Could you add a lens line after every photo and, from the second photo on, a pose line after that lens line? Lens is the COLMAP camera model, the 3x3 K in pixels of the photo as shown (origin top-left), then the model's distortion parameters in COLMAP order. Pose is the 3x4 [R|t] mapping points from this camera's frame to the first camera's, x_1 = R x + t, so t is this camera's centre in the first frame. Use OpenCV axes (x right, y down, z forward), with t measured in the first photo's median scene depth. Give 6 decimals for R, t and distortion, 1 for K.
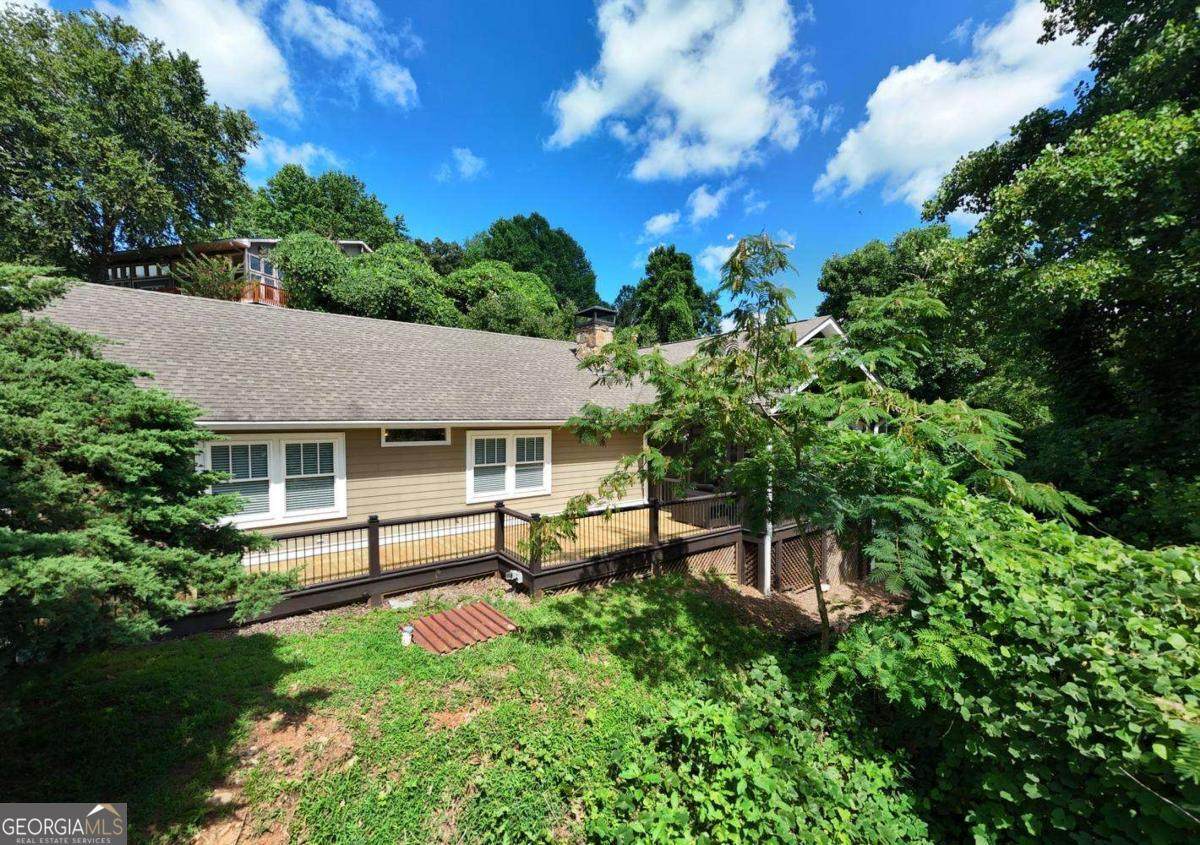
lens RADIAL K [[479.5, 0, 601.2], [0, 479.5, 437.8], [0, 0, 1]] dist [0.023436, 0.000182]
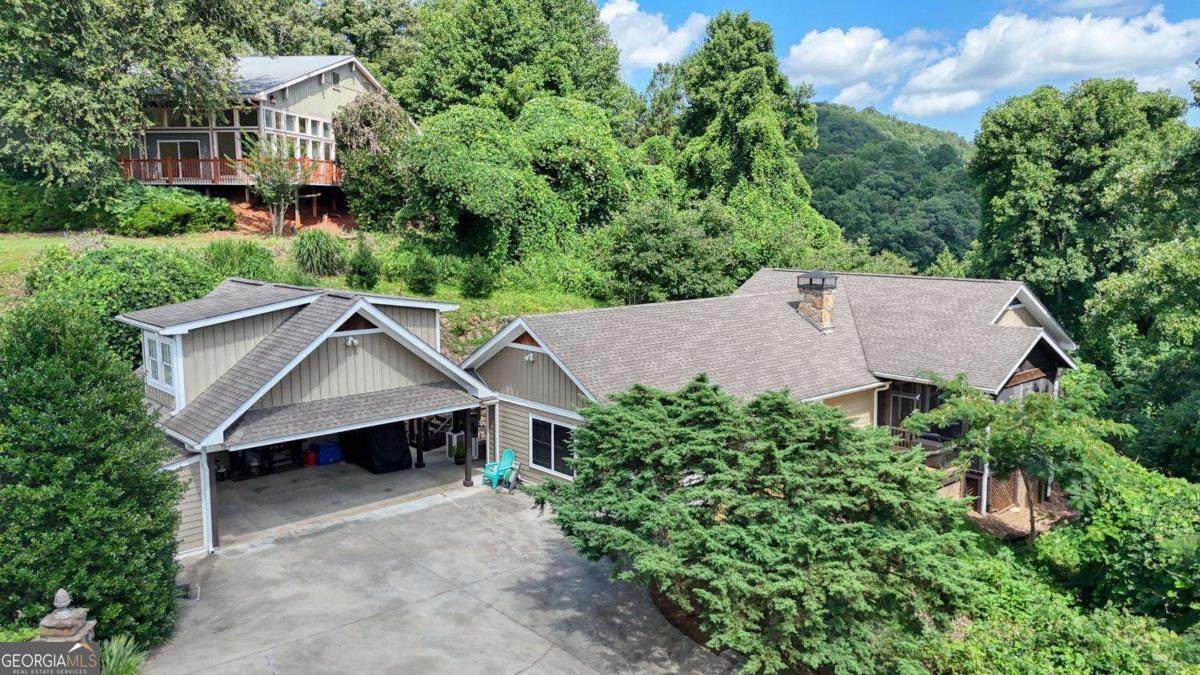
lens RADIAL K [[885.2, 0, 600.0], [0, 885.2, 337.5], [0, 0, 1]] dist [0.025132, 0.032791]
pose [[0.996337, -0.014728, 0.084240, -1.745806], [0.006955, 0.995751, 0.091828, -0.778869], [-0.085235, -0.090906, 0.992205, -2.562866]]
